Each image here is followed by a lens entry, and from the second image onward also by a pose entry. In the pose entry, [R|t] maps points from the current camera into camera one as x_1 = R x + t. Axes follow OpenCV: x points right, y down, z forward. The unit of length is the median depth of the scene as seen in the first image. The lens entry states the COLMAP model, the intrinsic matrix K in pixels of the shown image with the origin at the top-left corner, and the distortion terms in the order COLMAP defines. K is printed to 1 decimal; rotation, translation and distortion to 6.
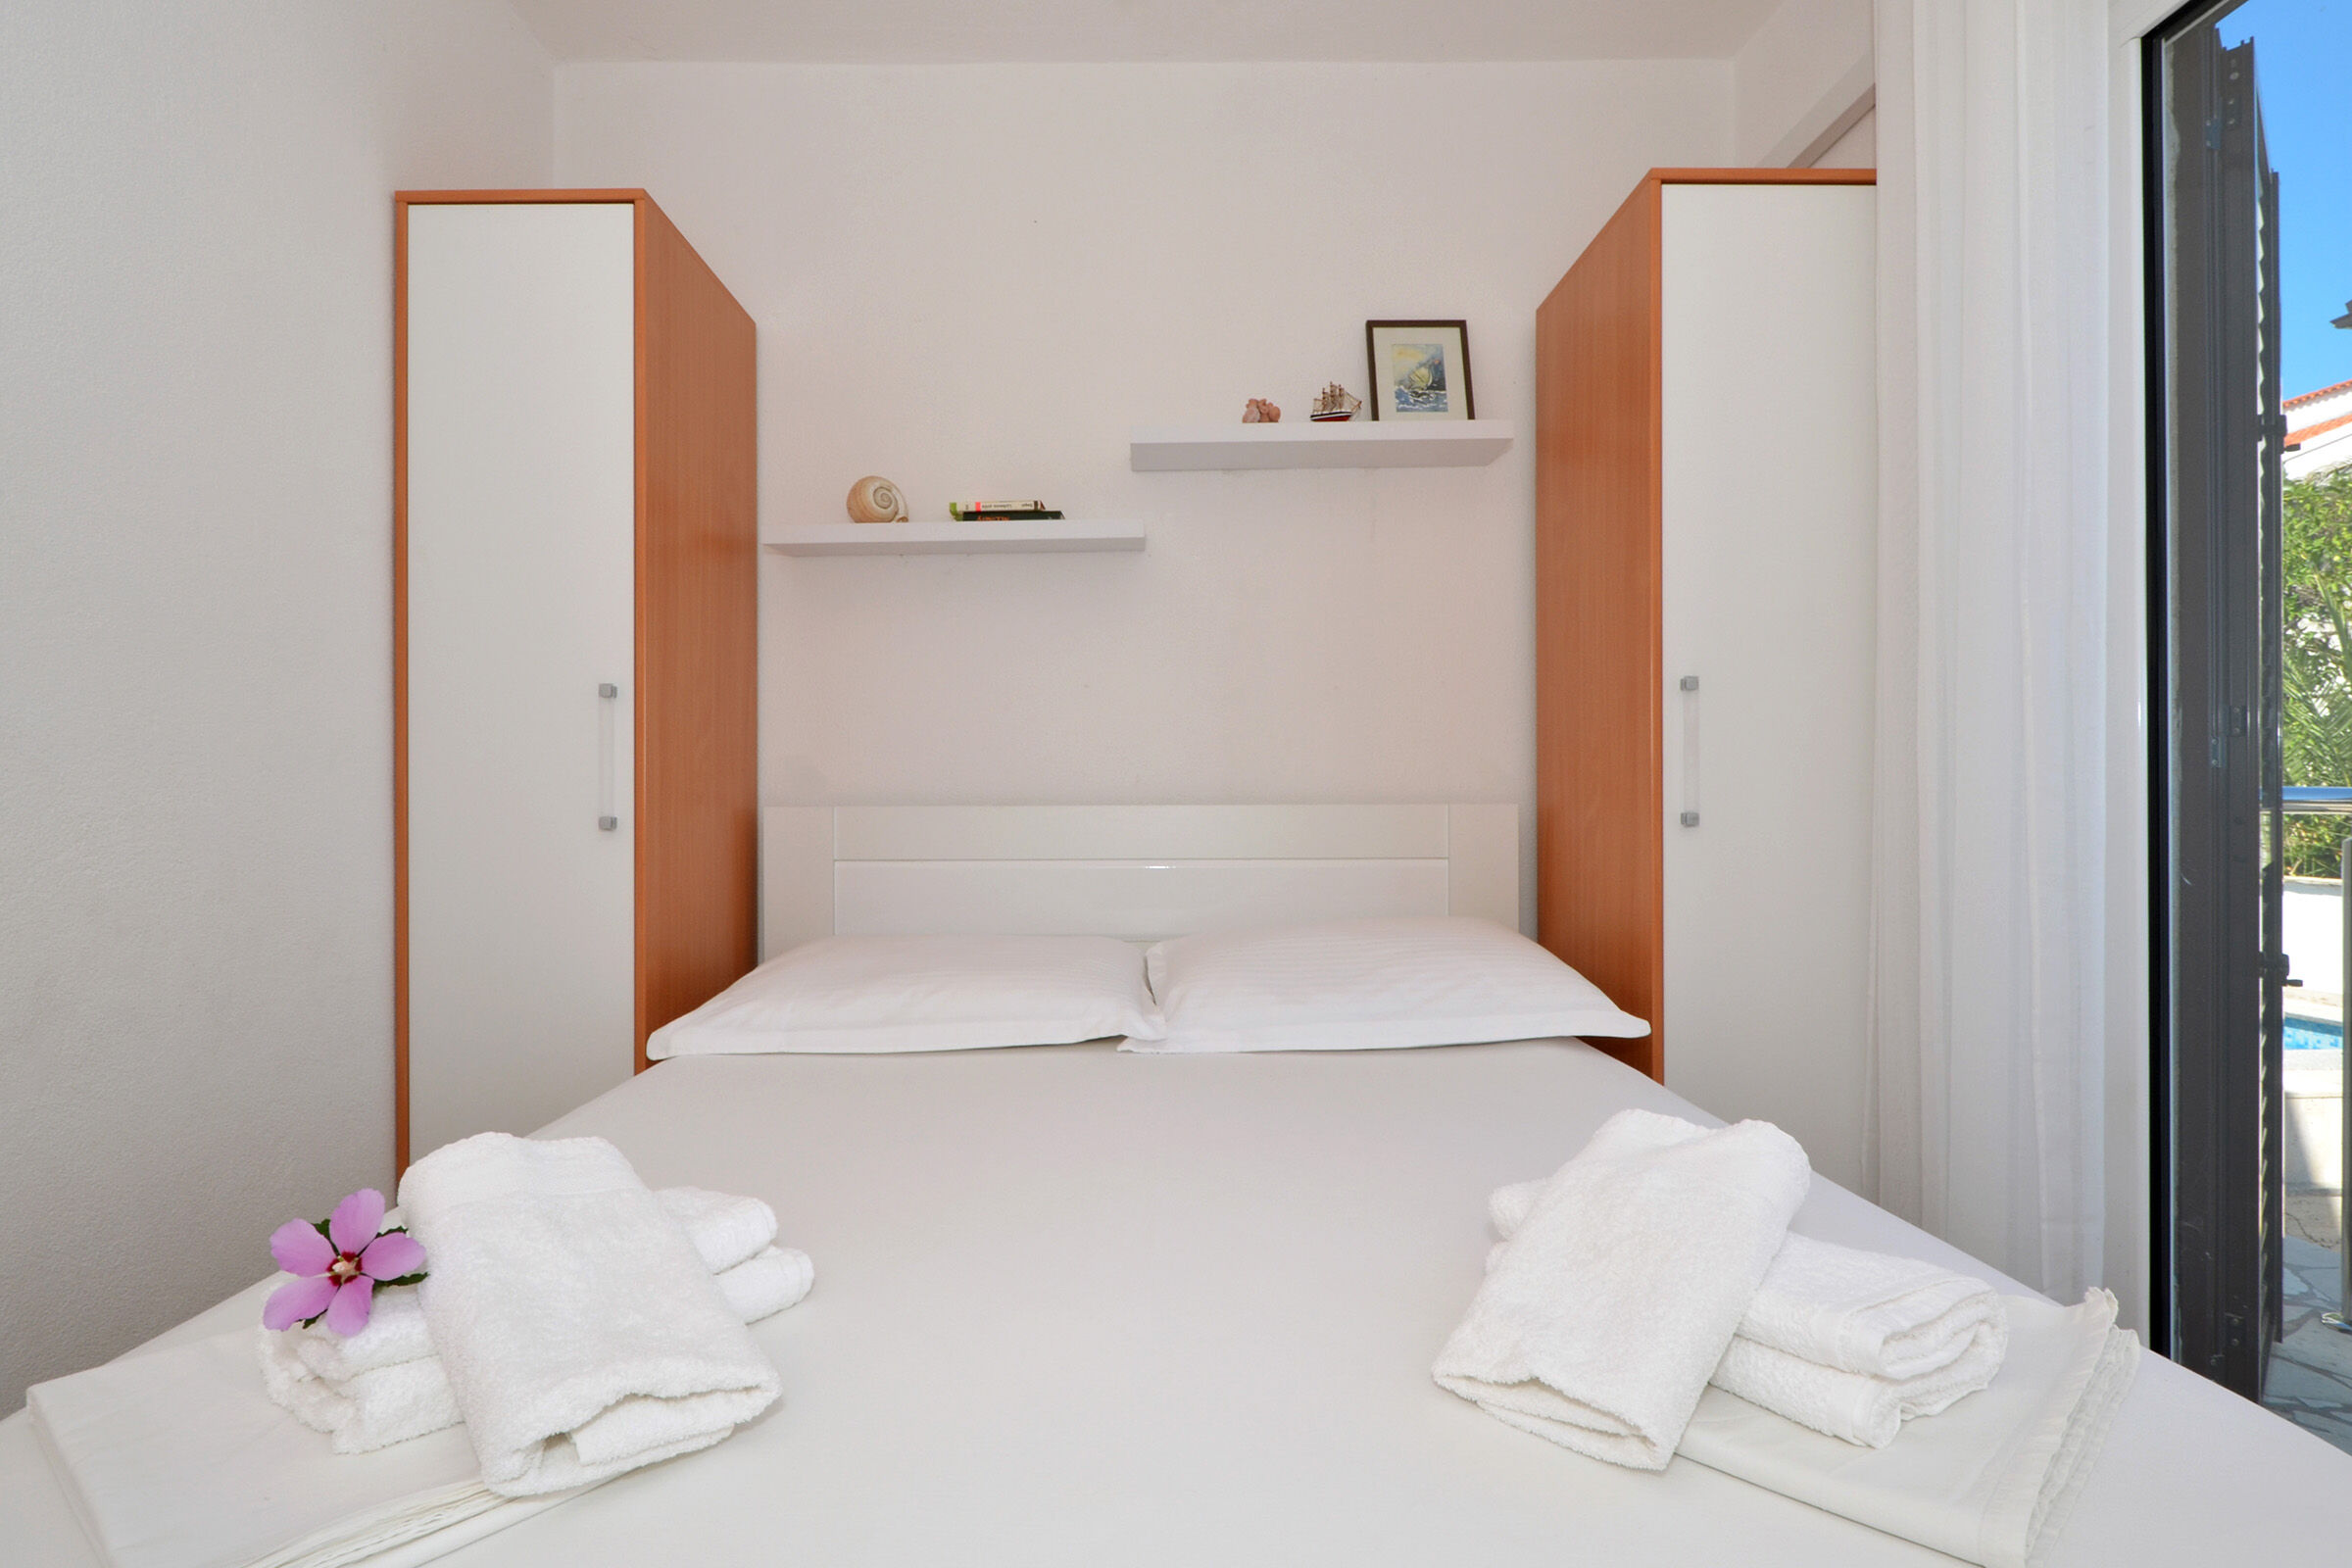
lens RADIAL K [[1167.3, 0, 1169.5], [0, 1167.3, 804.4], [0, 0, 1]] dist [0.000702, -0.025482]
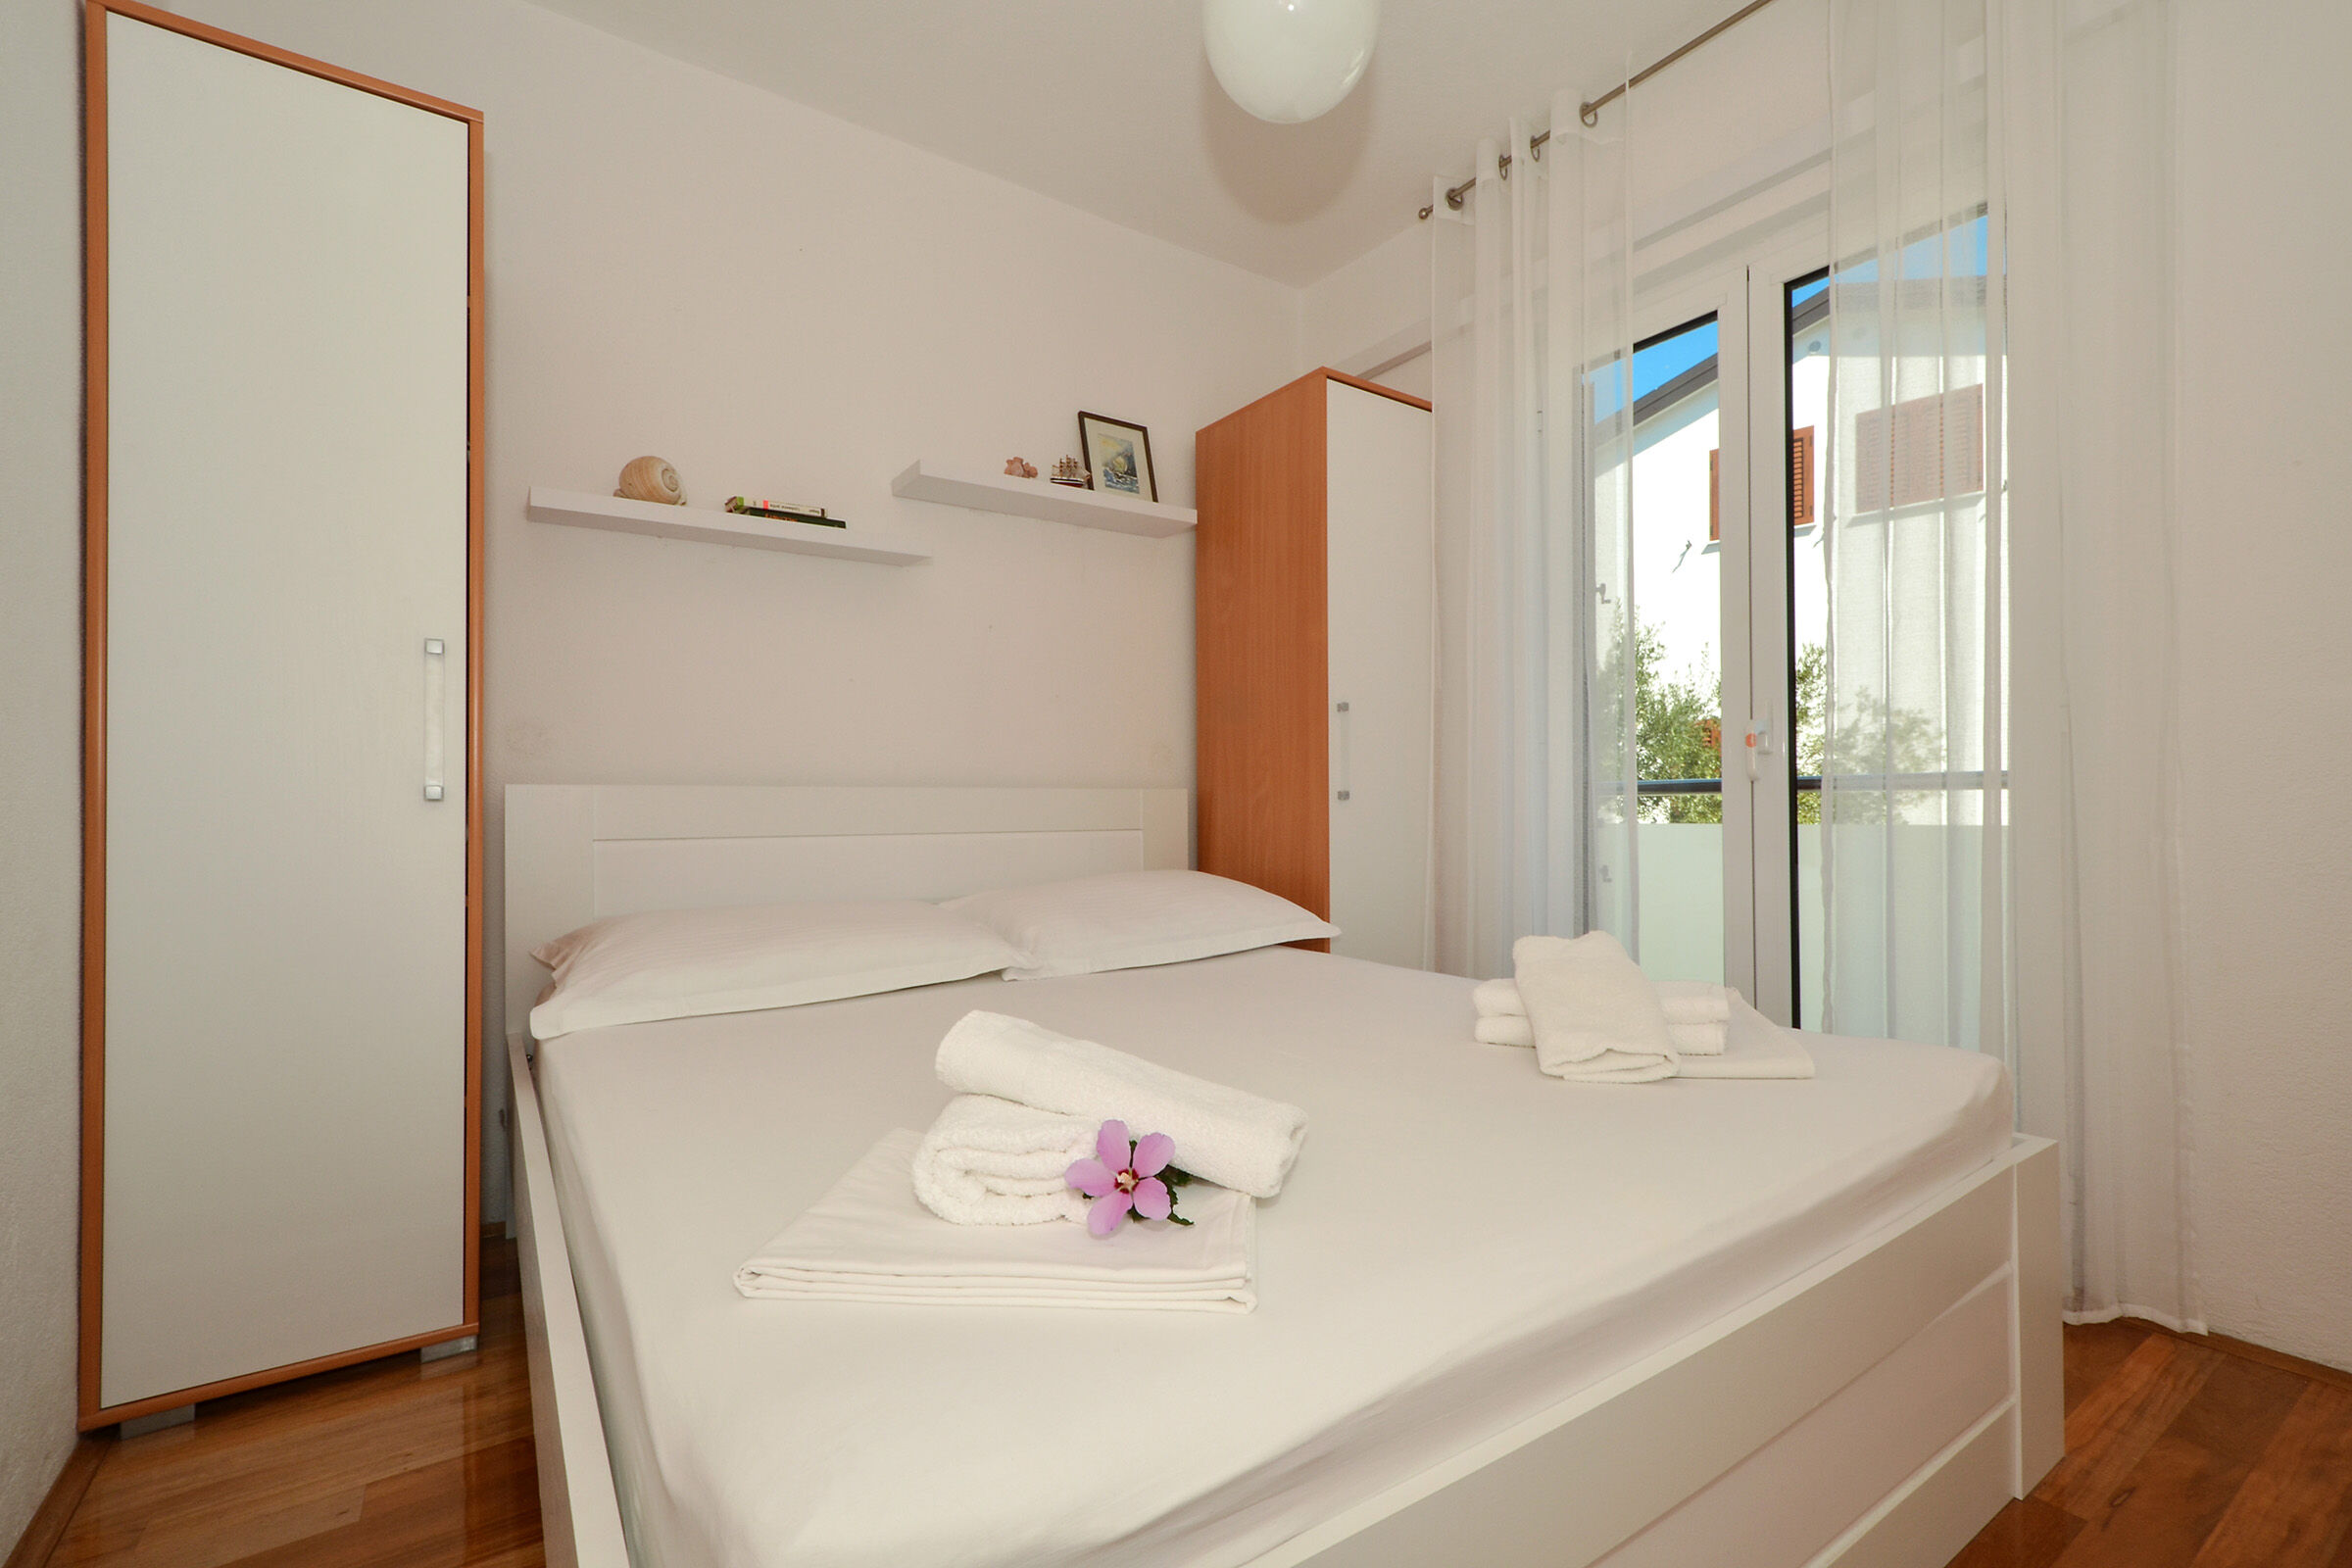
lens RADIAL K [[1037.7, 0, 1228.7], [0, 1037.7, 802.7], [0, 0, 1]] dist [-0.001129, -0.005128]
pose [[0.807291, 0.003254, 0.590145, -0.379625], [0.002040, 0.999963, -0.008305, 0.026493], [-0.590150, 0.007909, 0.807255, -0.014191]]
